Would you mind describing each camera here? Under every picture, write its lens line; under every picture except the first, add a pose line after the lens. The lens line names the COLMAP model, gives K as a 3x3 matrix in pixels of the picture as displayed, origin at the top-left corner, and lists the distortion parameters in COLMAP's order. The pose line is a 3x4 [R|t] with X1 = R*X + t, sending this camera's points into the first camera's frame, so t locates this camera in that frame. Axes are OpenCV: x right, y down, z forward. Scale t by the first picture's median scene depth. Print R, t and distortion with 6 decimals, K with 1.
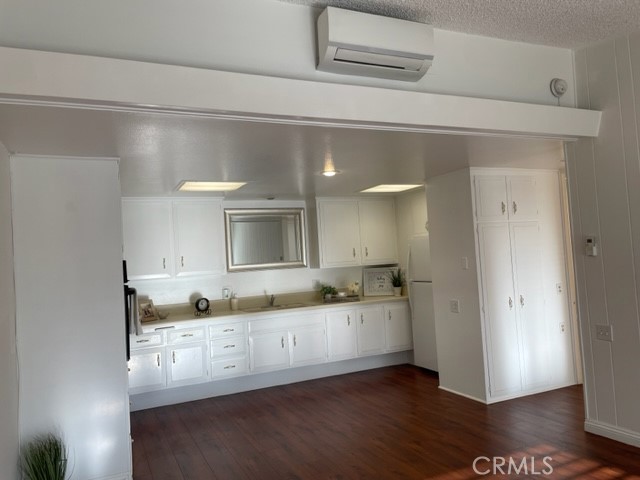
lens RADIAL K [[486.0, 0, 319.1], [0, 486.0, 238.8], [0, 0, 1]] dist [0.066477, -0.062353]
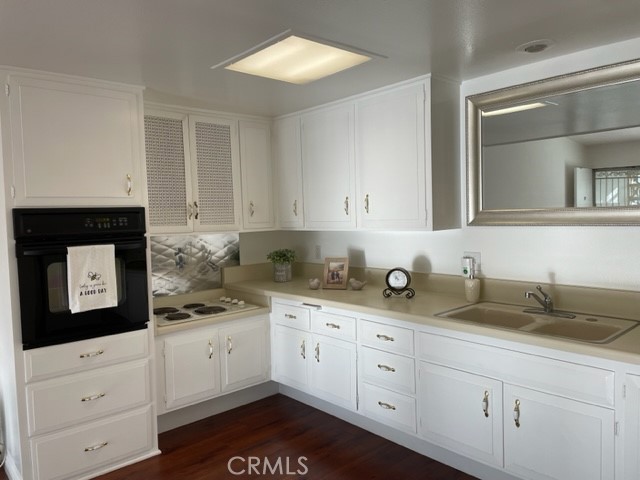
lens RADIAL K [[486.0, 0, 297.1], [0, 486.0, 237.5], [0, 0, 1]] dist [0.066477, -0.062353]
pose [[0.307630, 0.096640, -0.946586, 0.263194], [0.044928, 0.992244, 0.115902, 0.015859], [0.950445, -0.078183, 0.300902, 0.741964]]
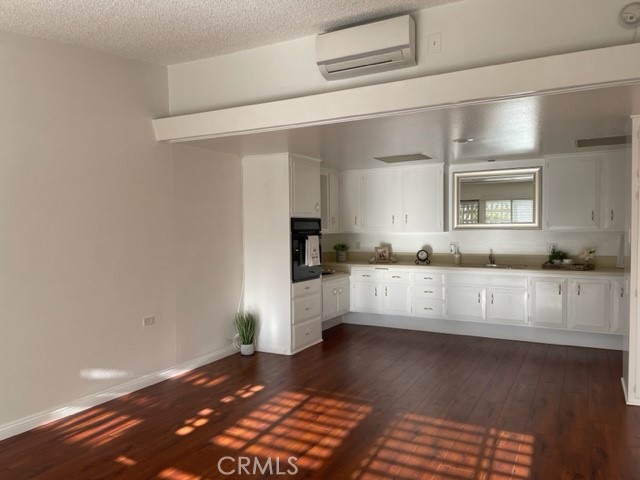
lens RADIAL K [[486.0, 0, 314.2], [0, 486.0, 235.9], [0, 0, 1]] dist [0.066477, -0.062353]
pose [[0.599184, 0.070163, -0.797531, 0.568556], [0.005343, 0.995780, 0.091617, -0.023865], [0.800594, -0.059157, 0.596280, 0.078677]]
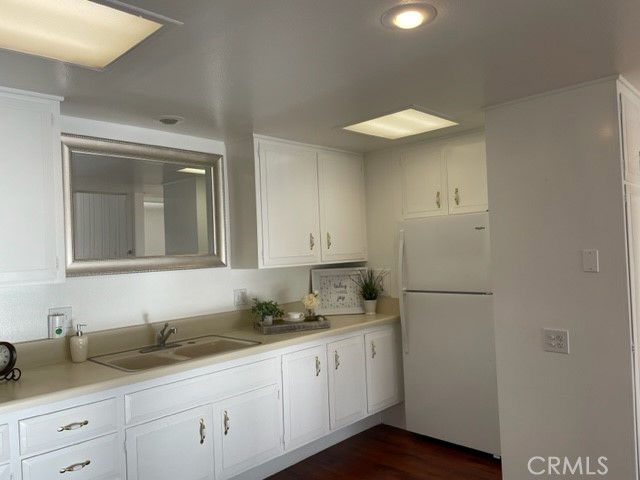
lens RADIAL K [[486.0, 0, 322.5], [0, 486.0, 237.6], [0, 0, 1]] dist [0.066477, -0.062353]
pose [[0.927894, 0.030491, 0.371595, -0.149667], [-0.029554, 0.999529, -0.008219, 0.033254], [-0.371670, -0.003355, 0.928359, 0.548277]]
